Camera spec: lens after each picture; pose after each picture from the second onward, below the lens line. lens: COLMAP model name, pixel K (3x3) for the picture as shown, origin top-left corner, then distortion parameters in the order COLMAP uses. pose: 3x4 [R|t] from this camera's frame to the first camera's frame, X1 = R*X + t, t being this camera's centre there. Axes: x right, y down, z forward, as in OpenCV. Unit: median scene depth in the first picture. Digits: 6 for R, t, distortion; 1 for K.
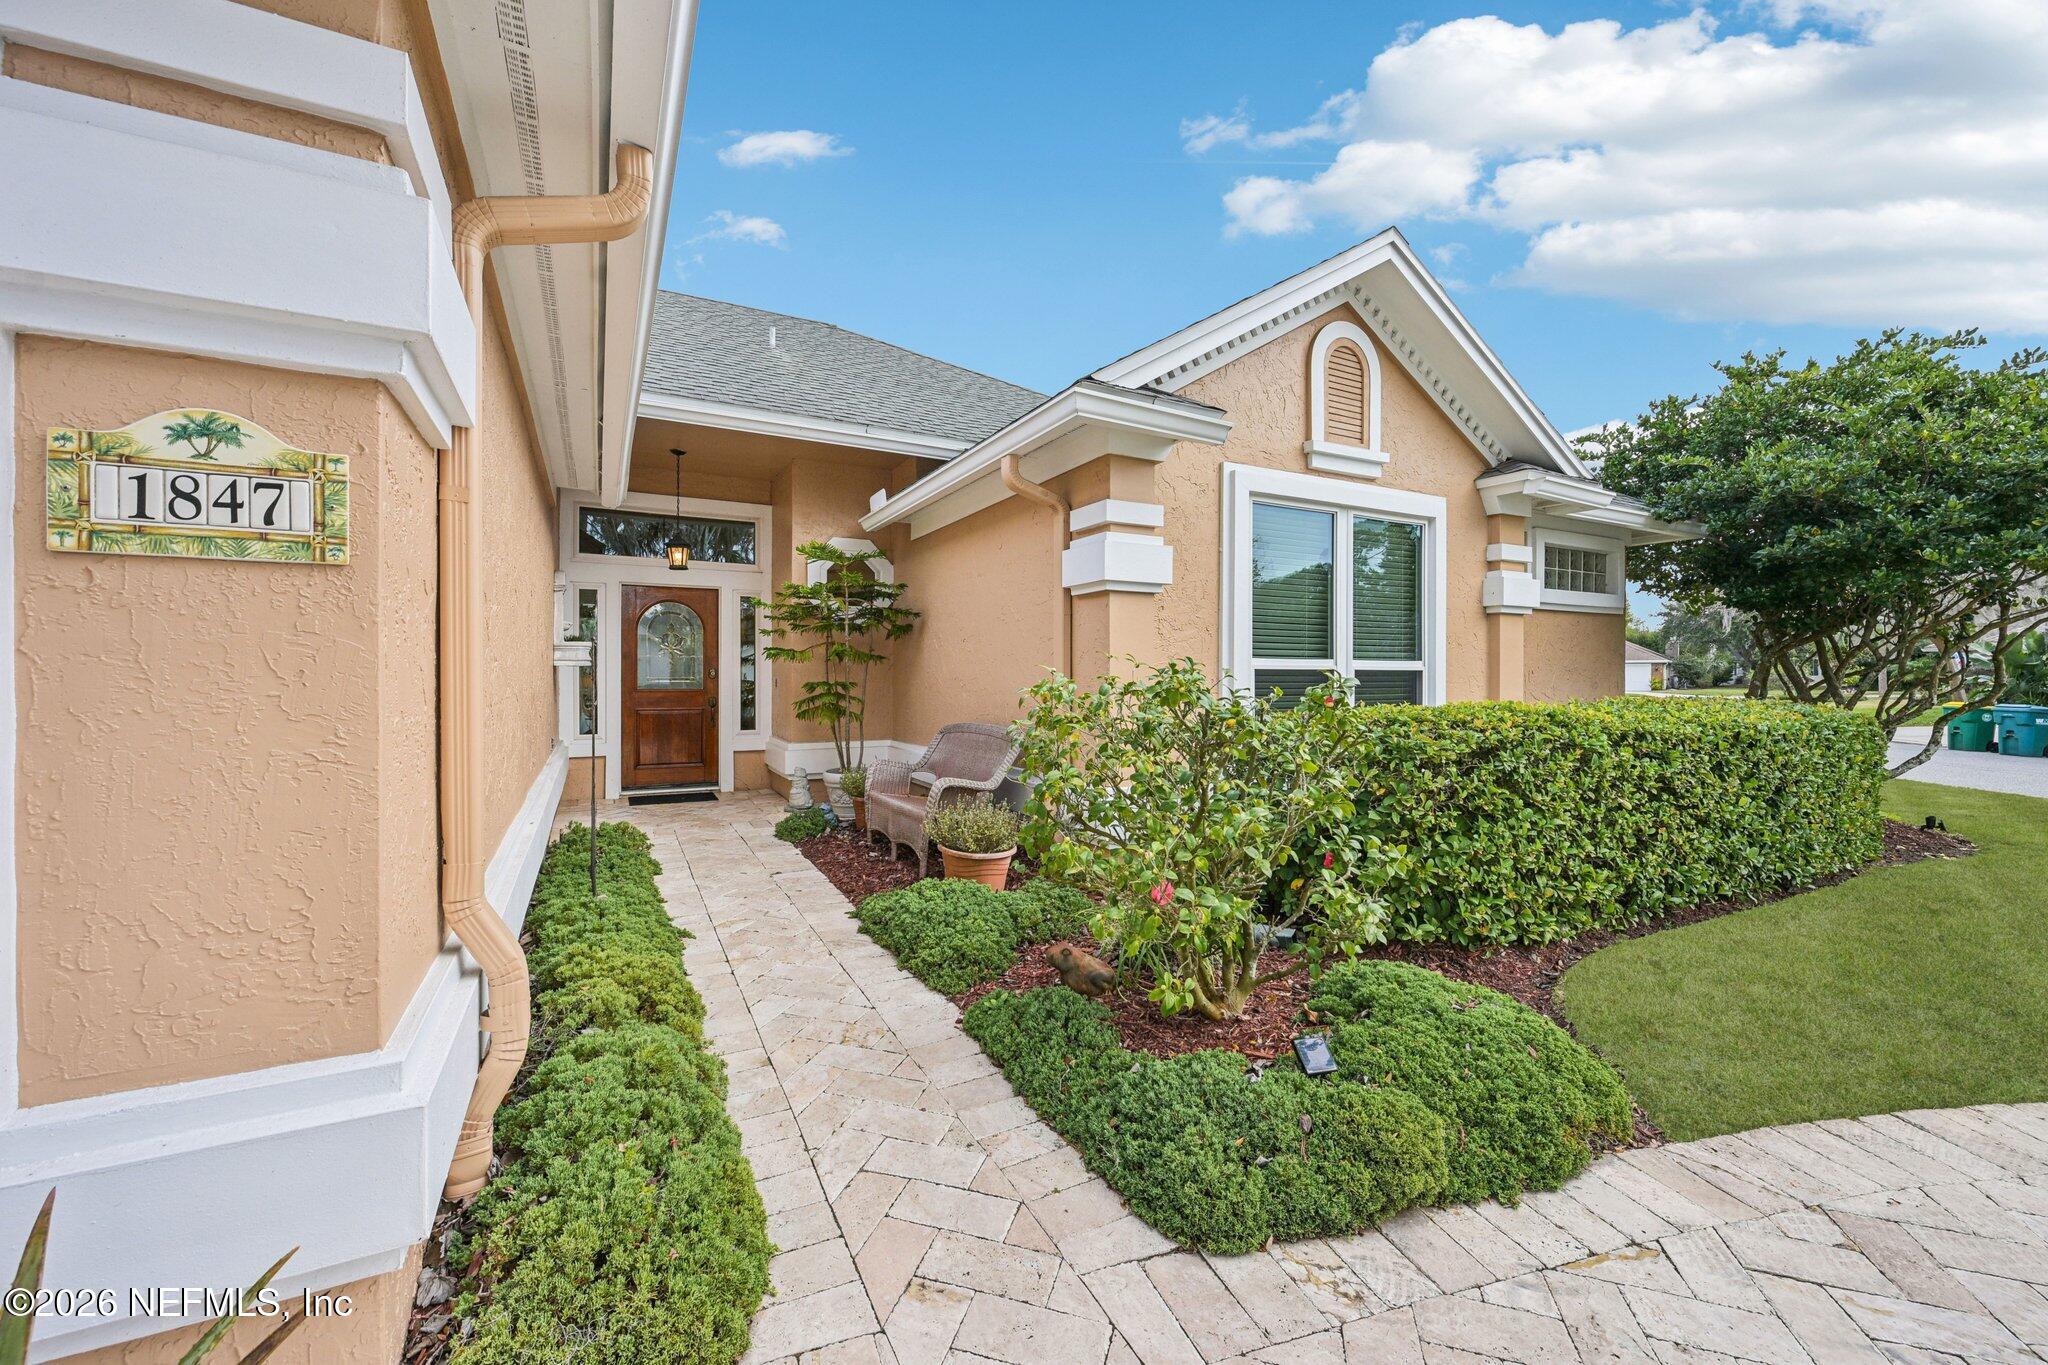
lens RADIAL K [[804.4, 0, 1026.0], [0, 804.4, 673.1], [0, 0, 1]] dist [0.000514, 0.000041]
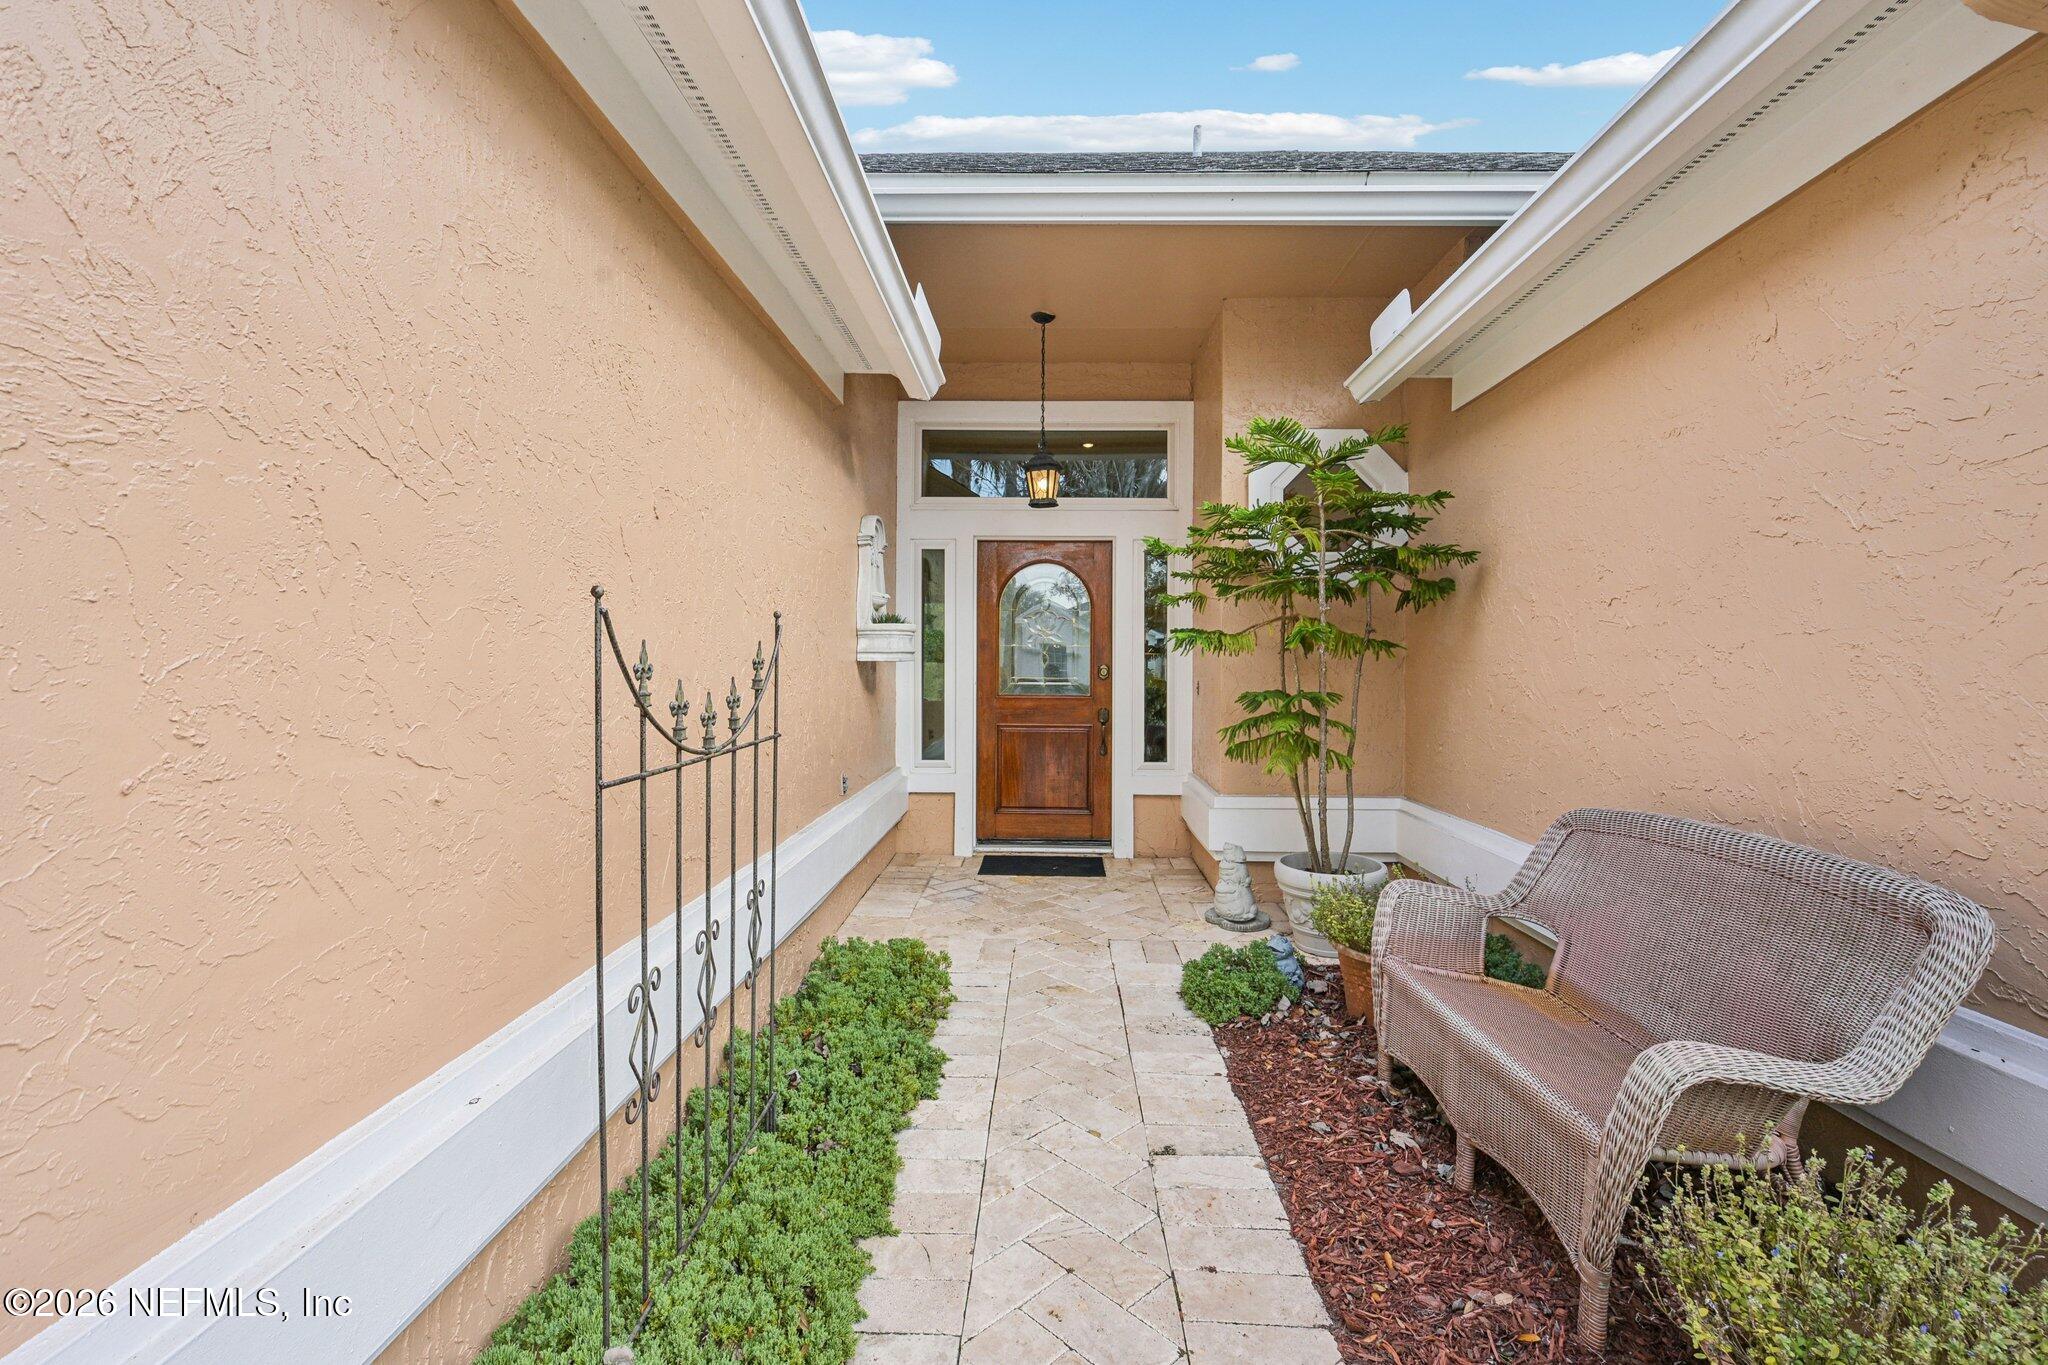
lens RADIAL K [[942.1, 0, 1020.4], [0, 942.1, 670.7], [0, 0, 1]] dist [-0.001208, -0.000011]
pose [[0.871132, 0.005582, -0.491016, -0.089827], [-0.001694, 0.999964, 0.008361, -0.007480], [0.491045, -0.006452, 0.871110, 0.360270]]
